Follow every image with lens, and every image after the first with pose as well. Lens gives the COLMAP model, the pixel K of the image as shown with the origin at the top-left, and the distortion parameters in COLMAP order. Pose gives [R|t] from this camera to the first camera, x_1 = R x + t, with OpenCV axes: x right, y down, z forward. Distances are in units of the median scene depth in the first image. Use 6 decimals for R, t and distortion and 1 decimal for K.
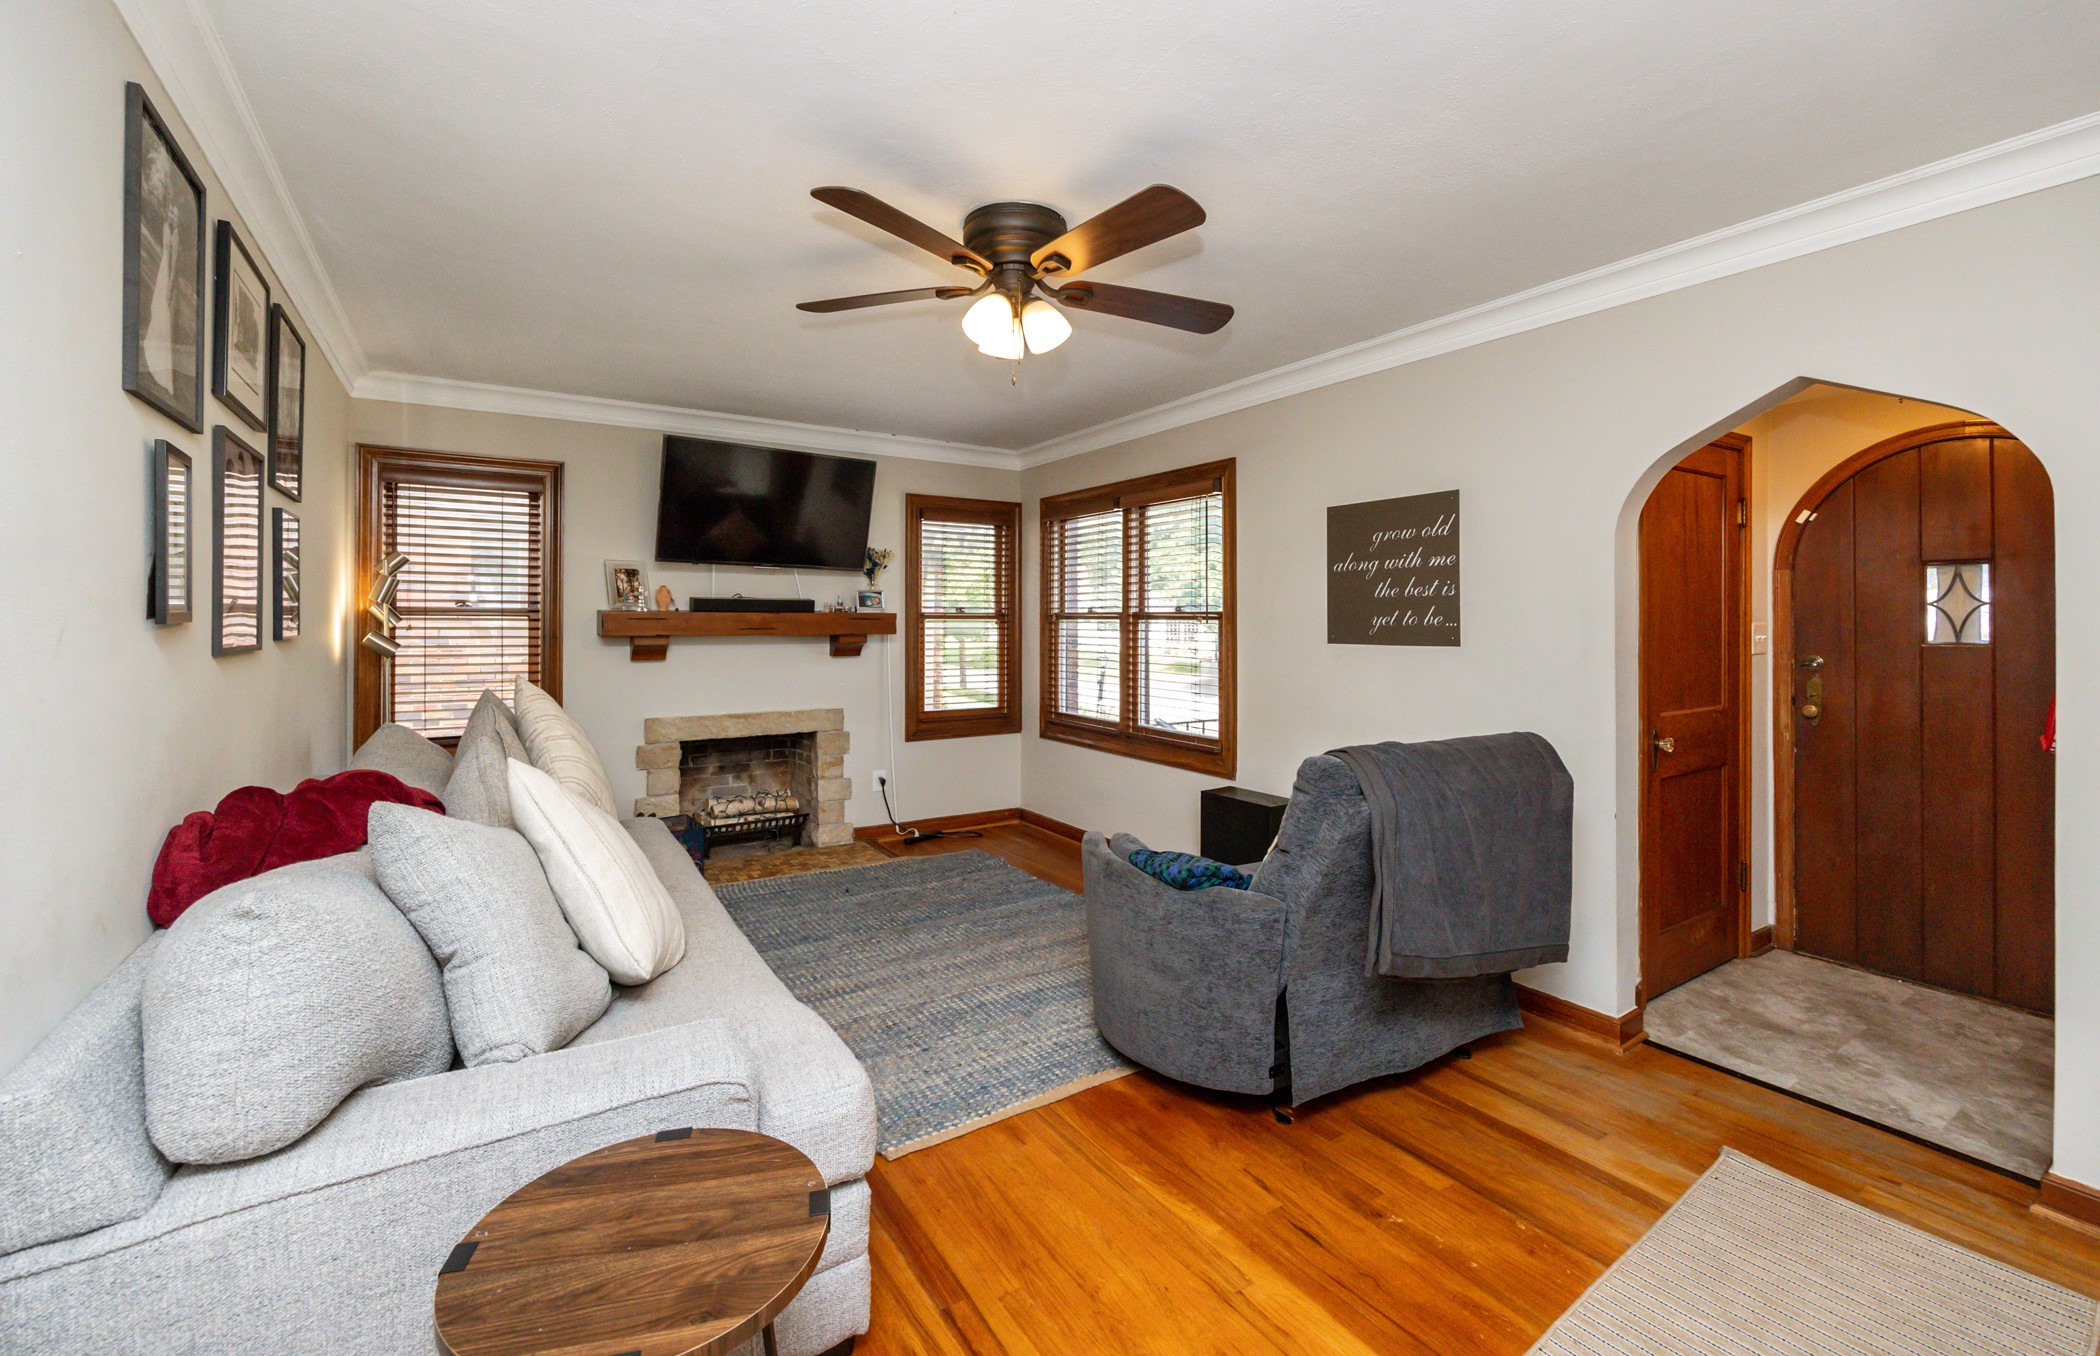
lens RADIAL K [[882.2, 0, 1045.5], [0, 882.2, 632.6], [0, 0, 1]] dist [-0.007909, -0.000250]
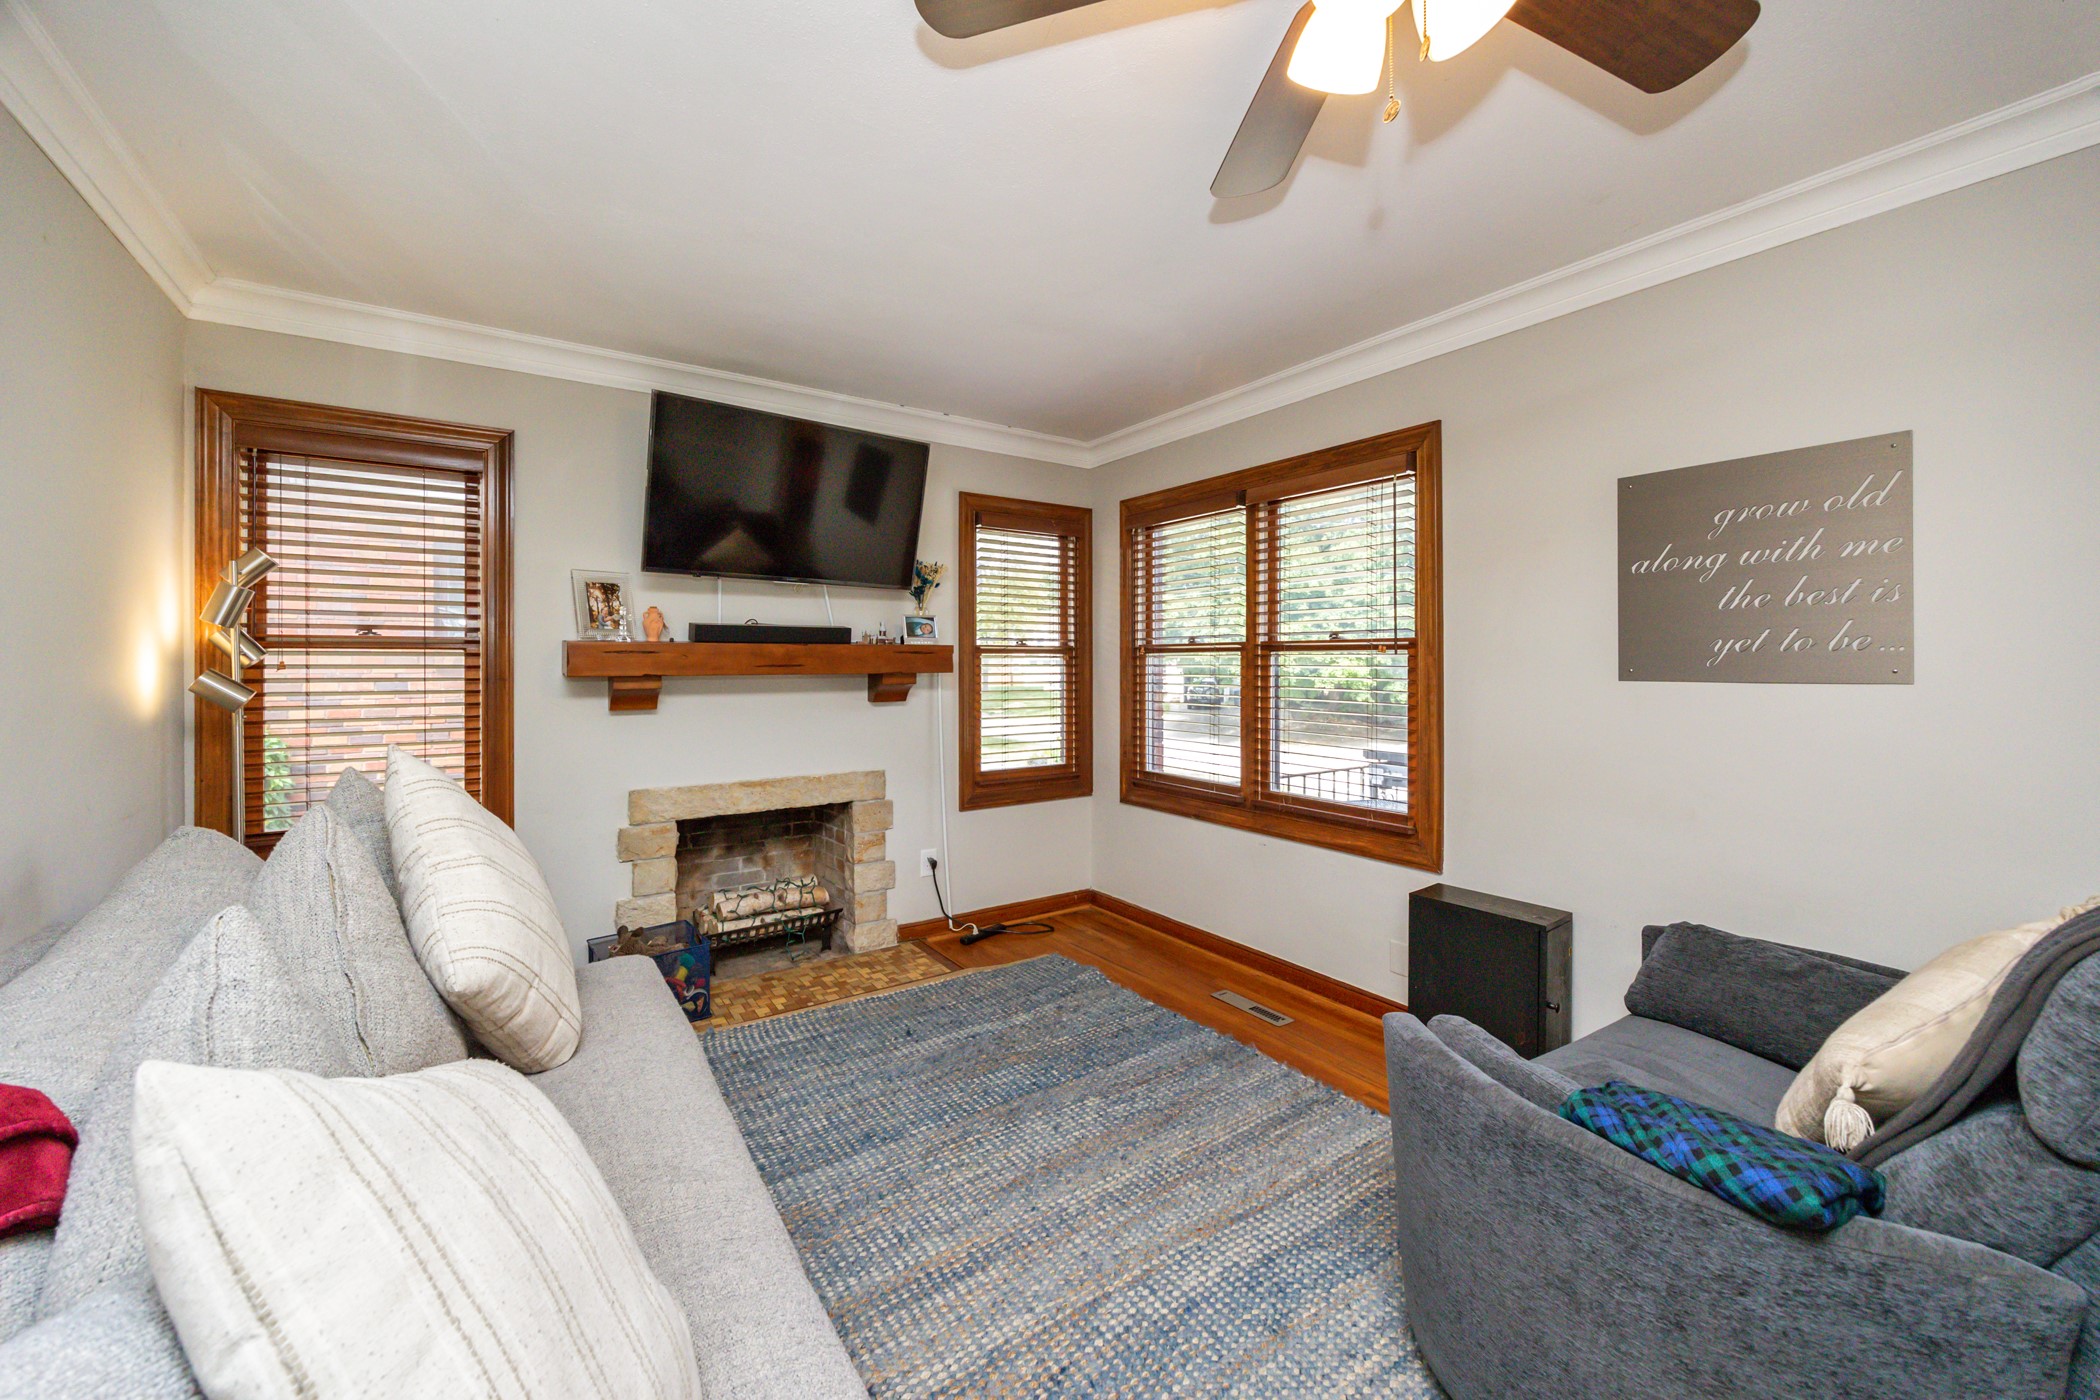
lens RADIAL K [[789.0, 0, 951.0], [0, 789.0, 669.7], [0, 0, 1]] dist [-0.007317, 0.000229]
pose [[0.998658, -0.007457, -0.051256, -0.148299], [0.007108, 0.999950, -0.006974, 0.004196], [0.051305, 0.006601, 0.998661, 0.346539]]
